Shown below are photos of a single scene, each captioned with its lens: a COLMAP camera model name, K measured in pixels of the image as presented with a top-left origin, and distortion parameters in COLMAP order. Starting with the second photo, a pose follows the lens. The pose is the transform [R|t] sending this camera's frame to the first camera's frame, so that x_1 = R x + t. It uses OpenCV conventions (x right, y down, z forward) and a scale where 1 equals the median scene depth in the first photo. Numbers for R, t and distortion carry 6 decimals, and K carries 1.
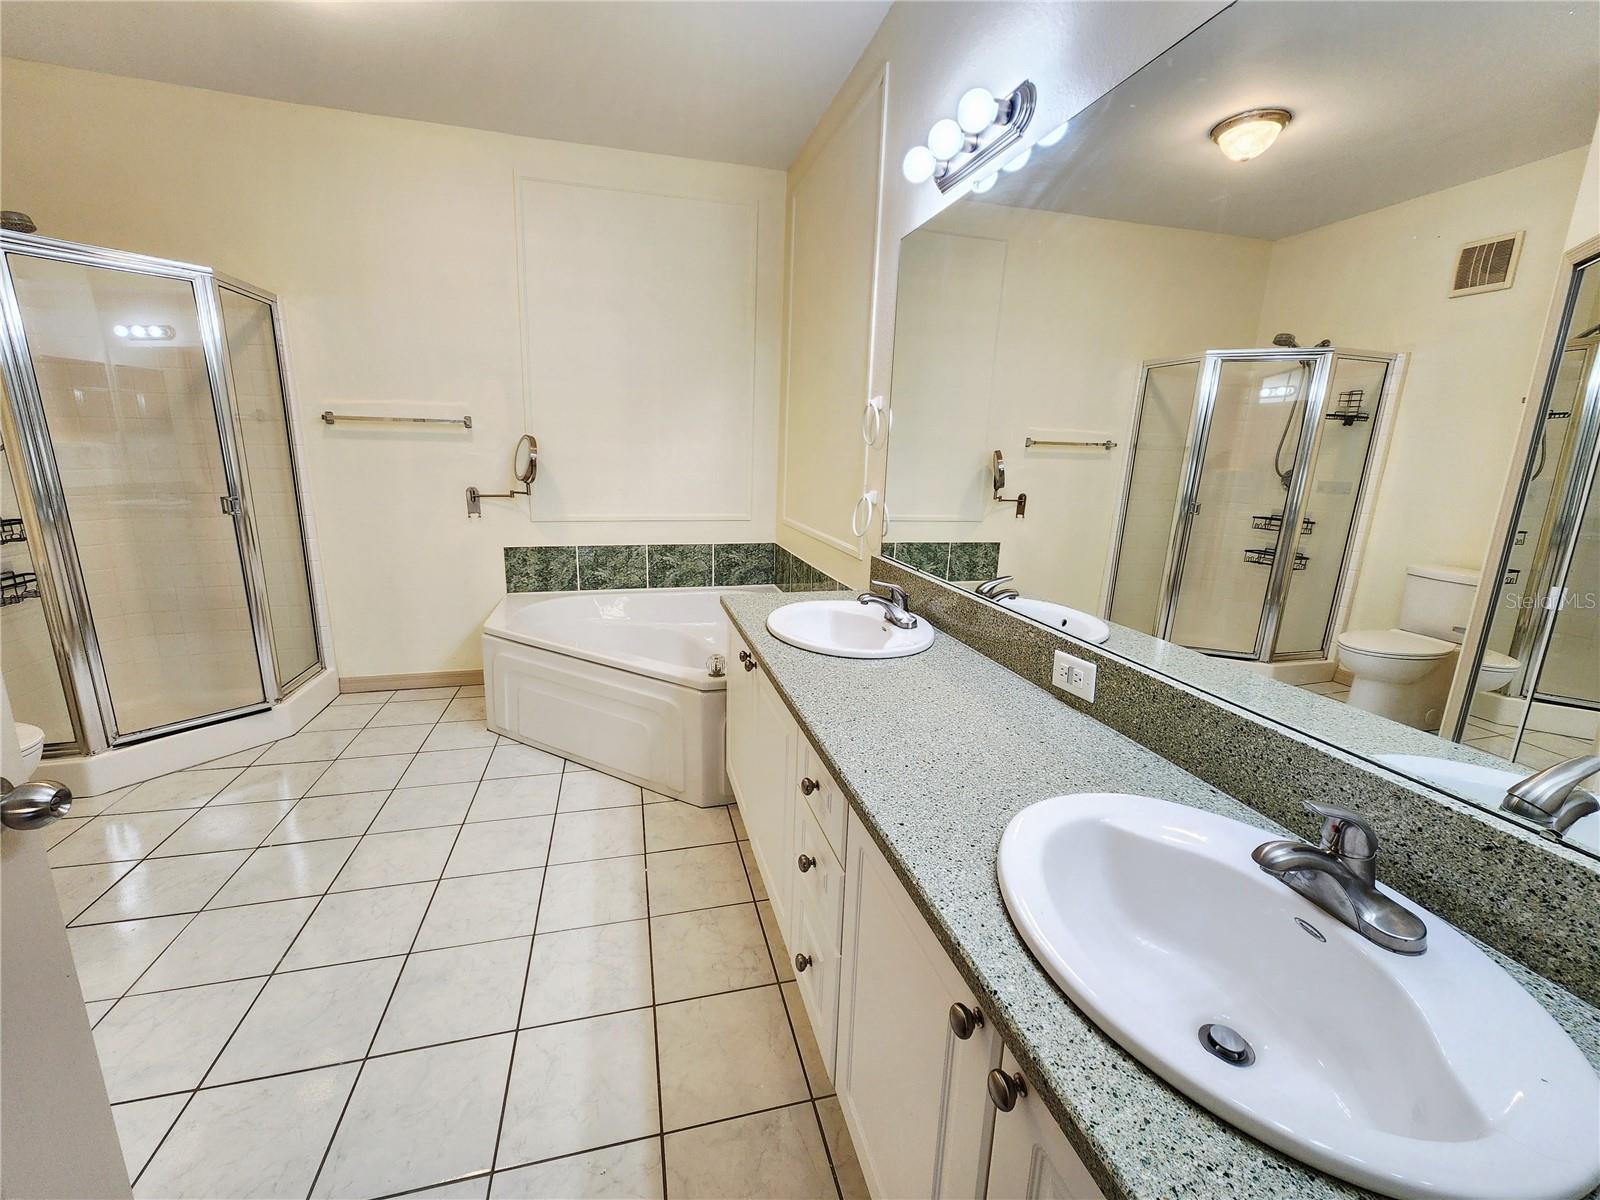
lens RADIAL K [[651.5, 0, 792.1], [0, 651.5, 595.2], [0, 0, 1]] dist [-0.001376, 0.000260]
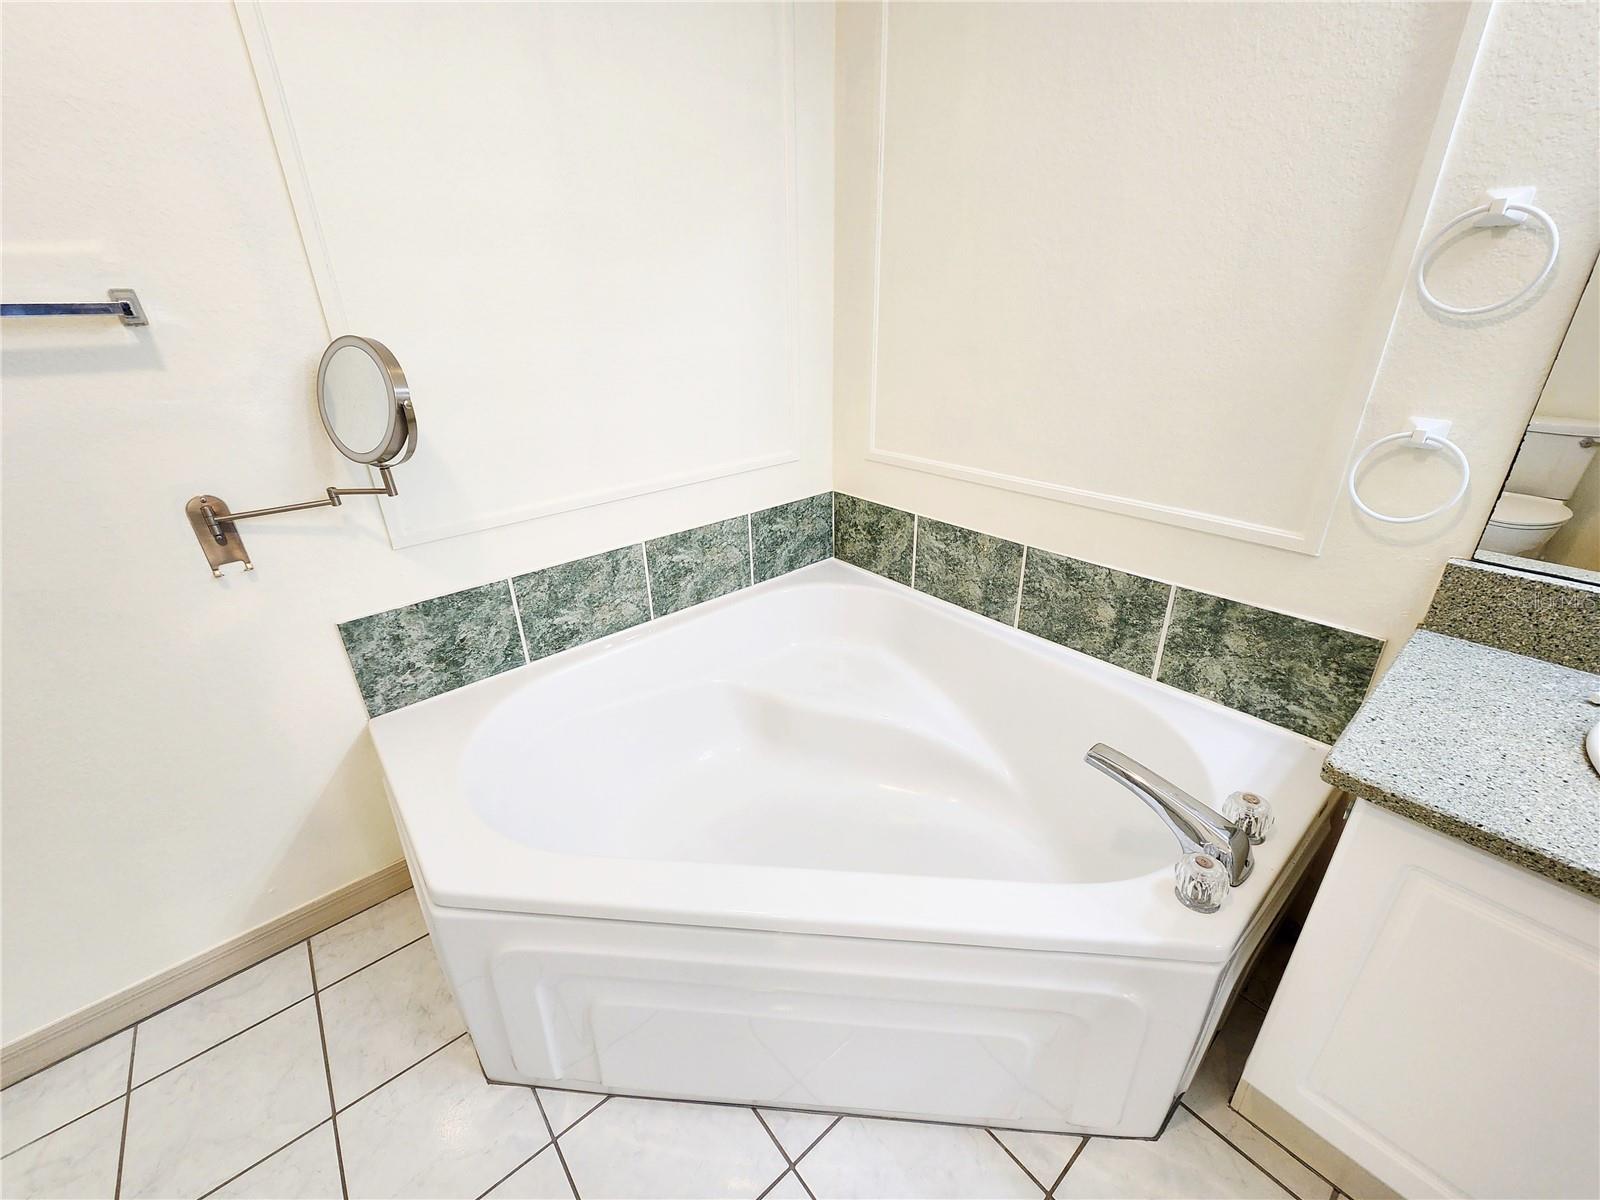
lens RADIAL K [[651.5, 0, 802.5], [0, 651.5, 595.0], [0, 0, 1]] dist [-0.001376, 0.000260]
pose [[0.906969, -0.221389, 0.358320, -0.304502], [0.145327, 0.962962, 0.227120, -0.136052], [-0.395331, -0.153918, 0.905551, 0.489956]]
